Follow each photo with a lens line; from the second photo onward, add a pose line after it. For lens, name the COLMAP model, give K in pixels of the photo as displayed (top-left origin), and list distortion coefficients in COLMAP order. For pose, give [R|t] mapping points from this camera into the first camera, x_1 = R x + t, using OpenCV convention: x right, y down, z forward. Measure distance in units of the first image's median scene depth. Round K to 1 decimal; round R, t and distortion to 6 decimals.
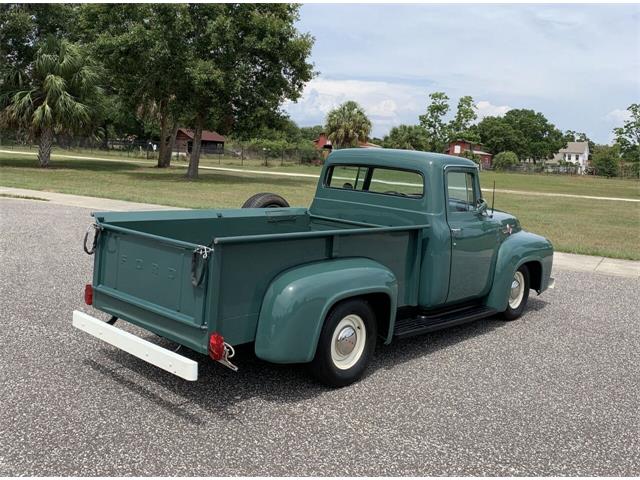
lens RADIAL K [[602.7, 0, 286.8], [0, 602.7, 185.1], [0, 0, 1]] dist [0.102656, -0.347833]
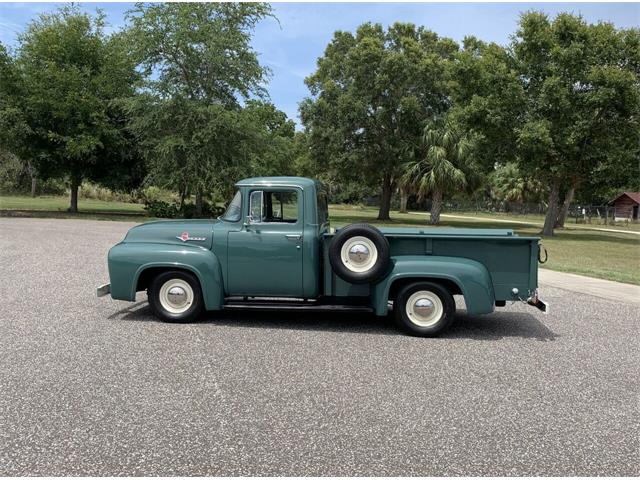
lens RADIAL K [[605.9, 0, 340.1], [0, 605.9, 222.7], [0, 0, 1]] dist [0.099201, -0.186835]
pose [[0.772035, 0.004884, -0.635561, 0.218791], [-0.038758, 0.998471, -0.039408, 0.019837], [0.634397, 0.055057, 0.771044, -0.019340]]
